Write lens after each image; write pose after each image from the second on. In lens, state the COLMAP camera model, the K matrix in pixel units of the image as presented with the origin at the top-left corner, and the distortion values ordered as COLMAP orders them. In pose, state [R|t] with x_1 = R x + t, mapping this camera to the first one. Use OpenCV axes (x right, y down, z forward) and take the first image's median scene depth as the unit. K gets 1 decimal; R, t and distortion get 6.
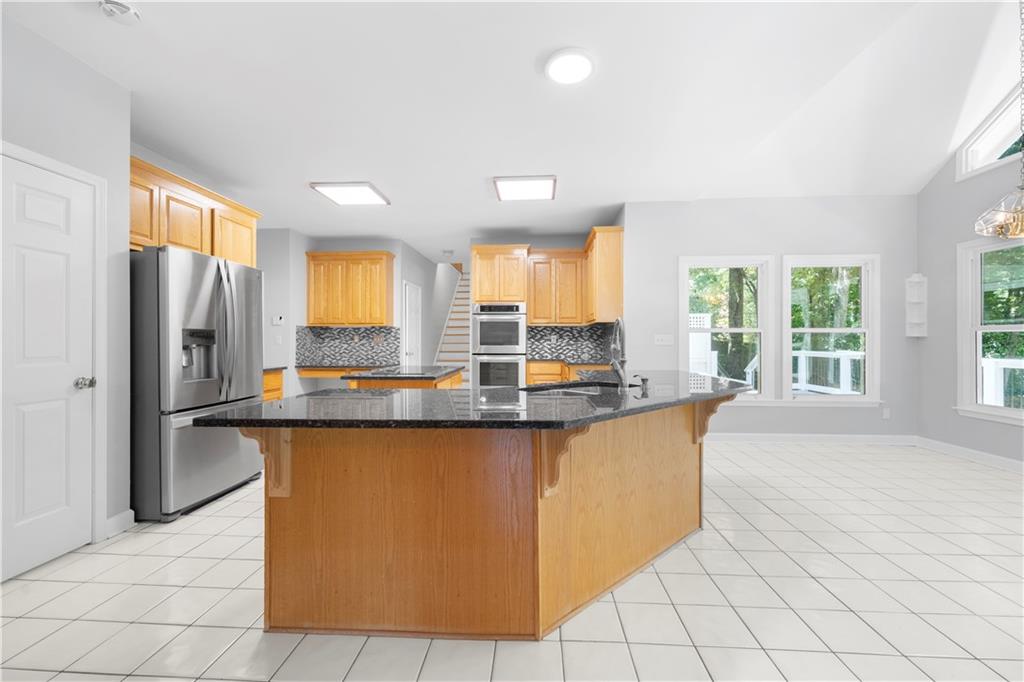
lens RADIAL K [[409.4, 0, 512.2], [0, 409.4, 339.1], [0, 0, 1]] dist [-0.009067, -0.000273]
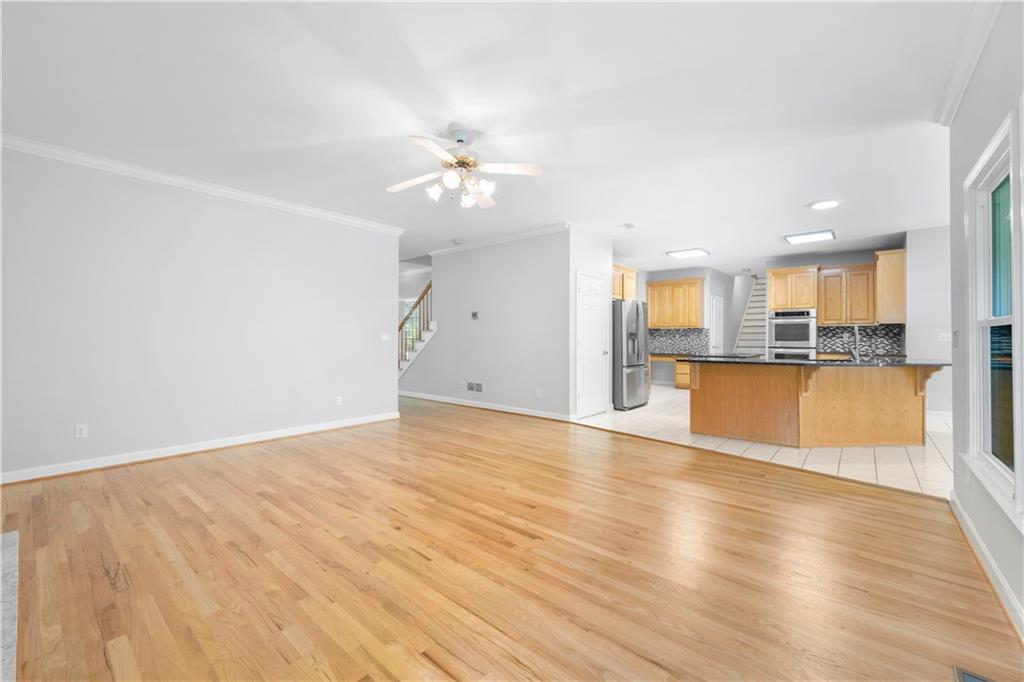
lens RADIAL K [[409.4, 0, 509.2], [0, 409.4, 334.7], [0, 0, 1]] dist [-0.009067, -0.000273]
pose [[0.790093, -0.002916, -0.612980, 0.052605], [0.000510, 0.999991, -0.004100, -0.001202], [0.612986, 0.002927, 0.790088, -0.606106]]
